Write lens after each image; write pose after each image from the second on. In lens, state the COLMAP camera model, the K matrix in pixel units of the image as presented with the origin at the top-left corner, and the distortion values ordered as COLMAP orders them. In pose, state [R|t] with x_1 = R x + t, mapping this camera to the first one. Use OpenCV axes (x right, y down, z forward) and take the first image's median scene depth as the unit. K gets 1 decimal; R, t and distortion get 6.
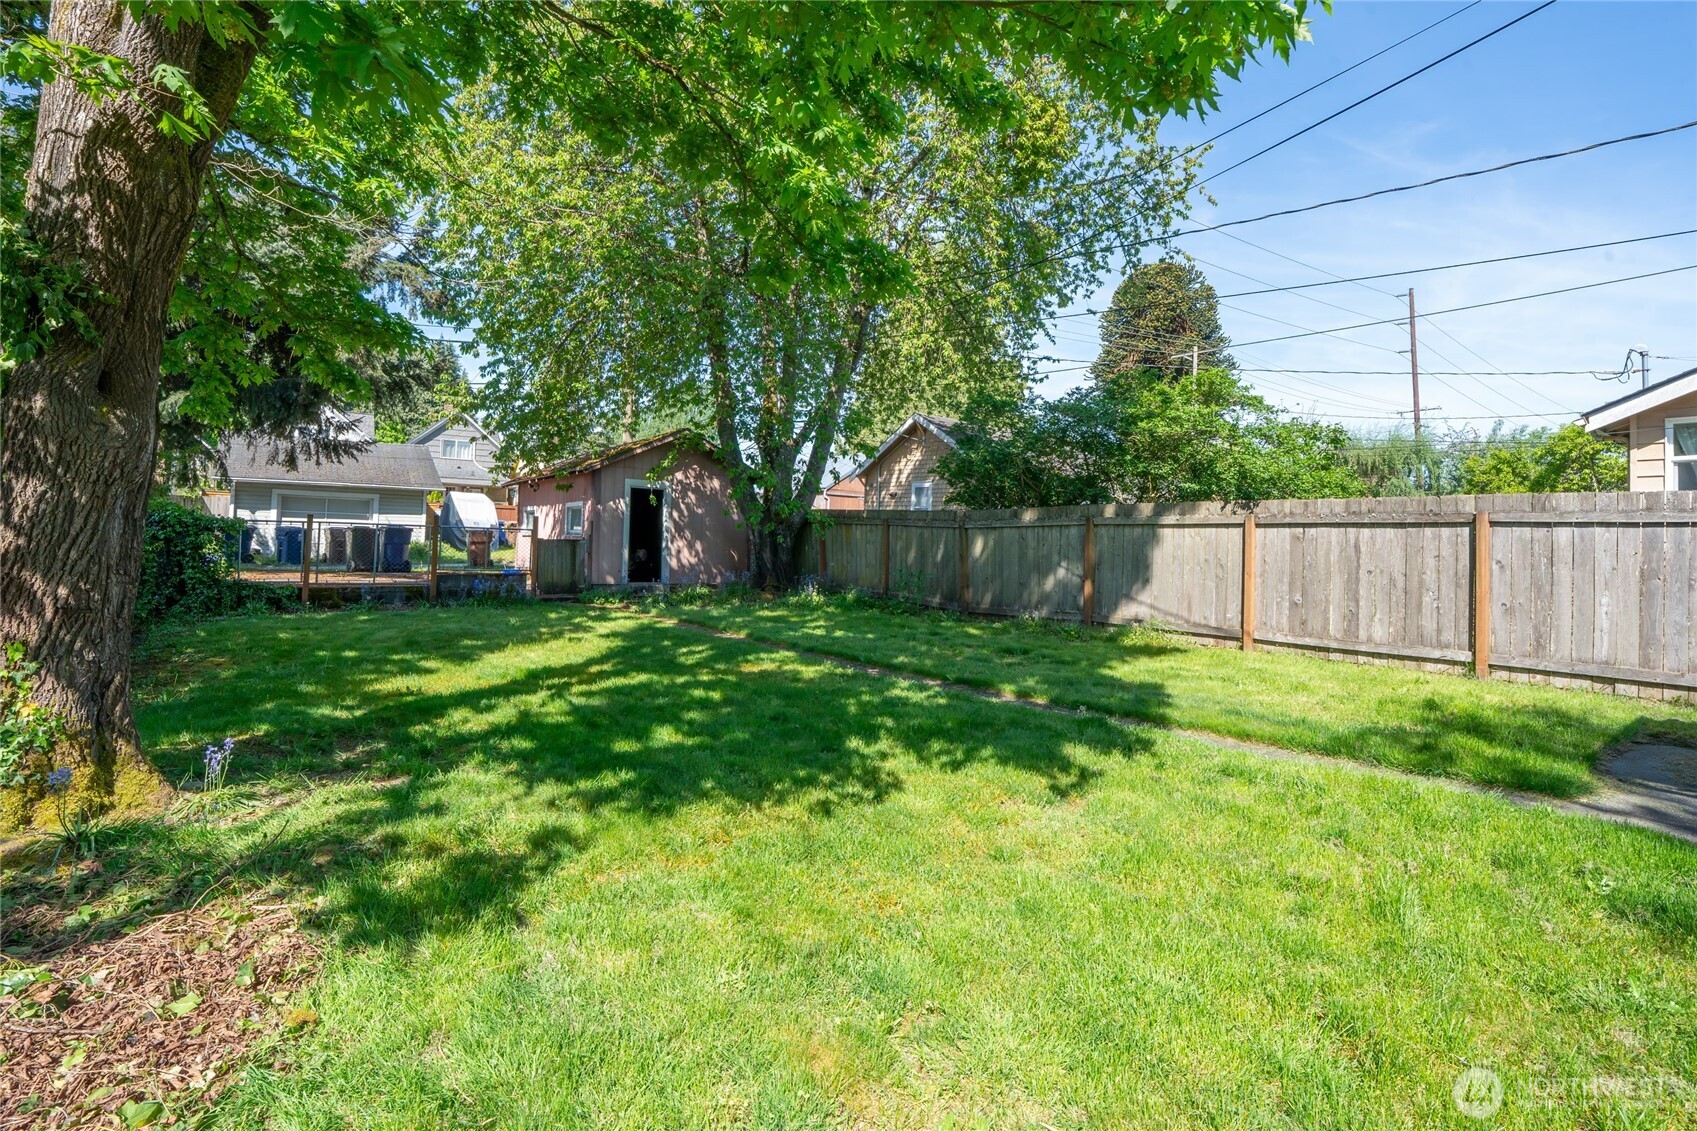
lens RADIAL K [[774.8, 0, 843.6], [0, 774.8, 551.6], [0, 0, 1]] dist [-0.003669, 0.000761]
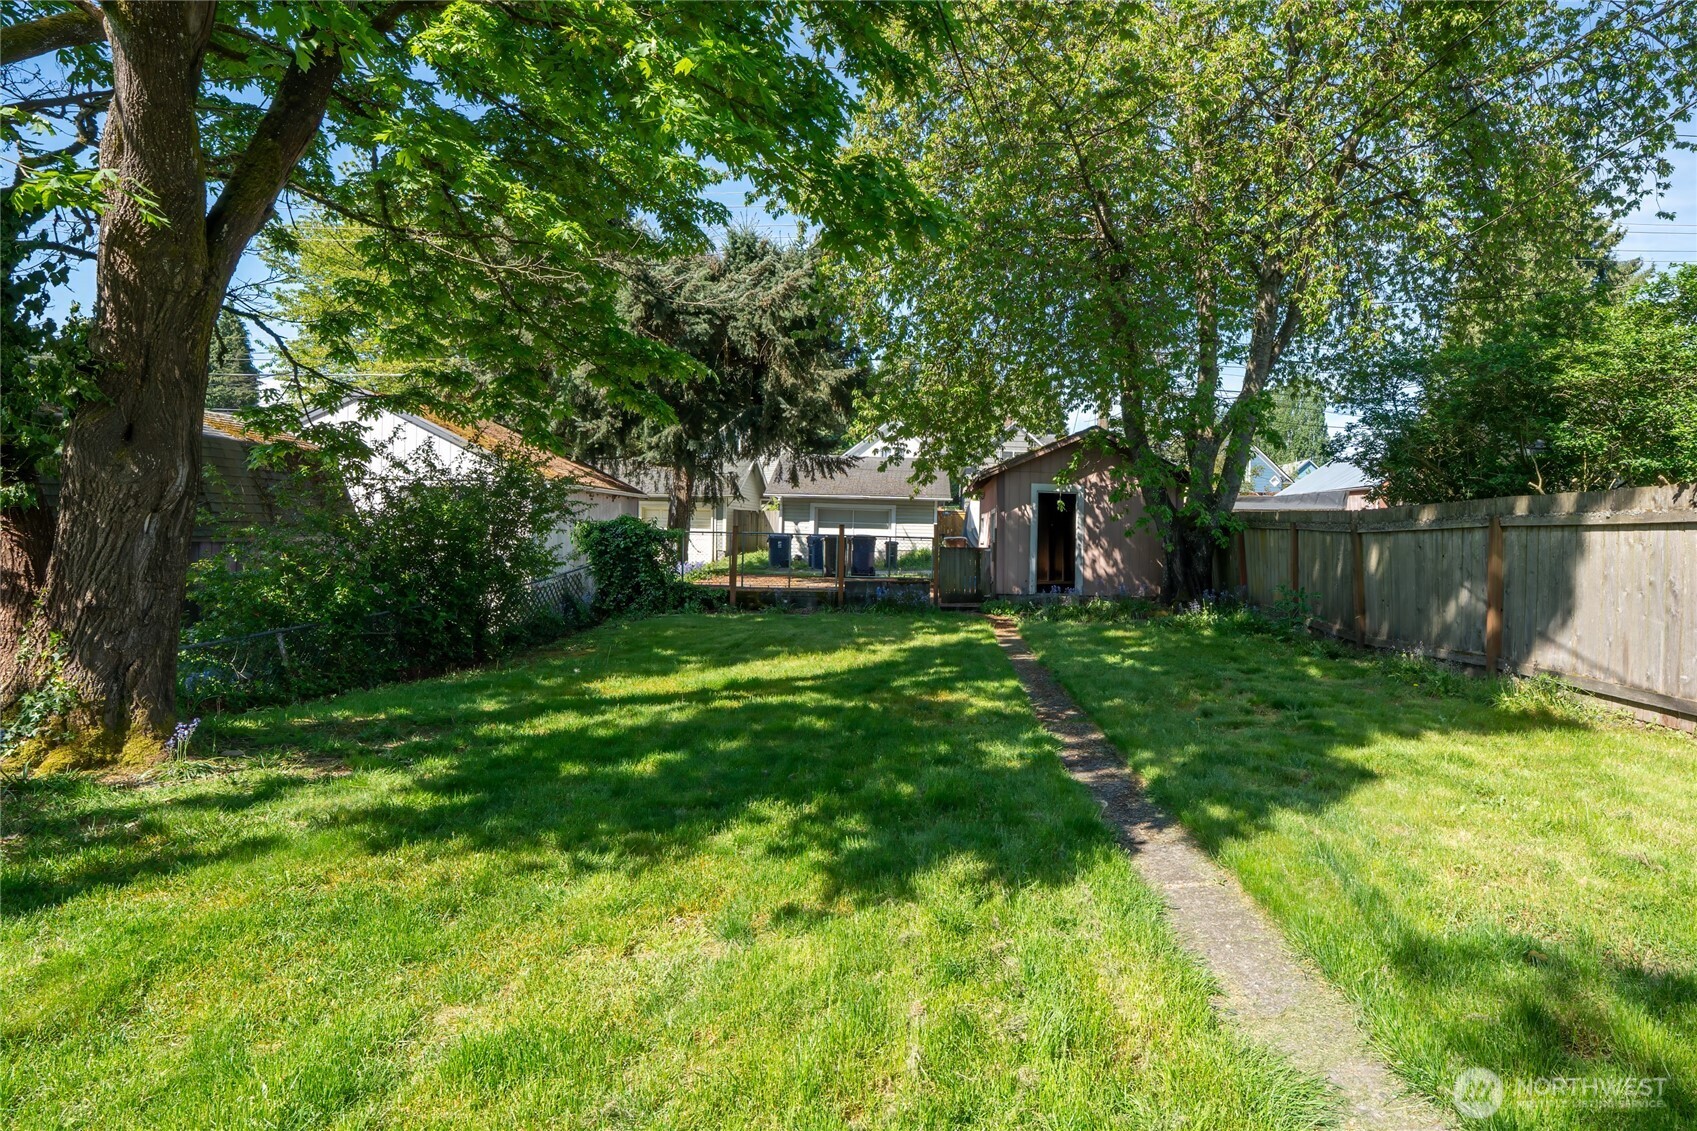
lens RADIAL K [[824.9, 0, 848.7], [0, 824.9, 565.9], [0, 0, 1]] dist [-0.004813, -0.000220]
pose [[0.869326, 0.008554, -0.494166, 0.157690], [-0.005373, 0.999955, 0.007855, -0.002871], [0.494210, -0.004174, 0.869332, 0.083407]]
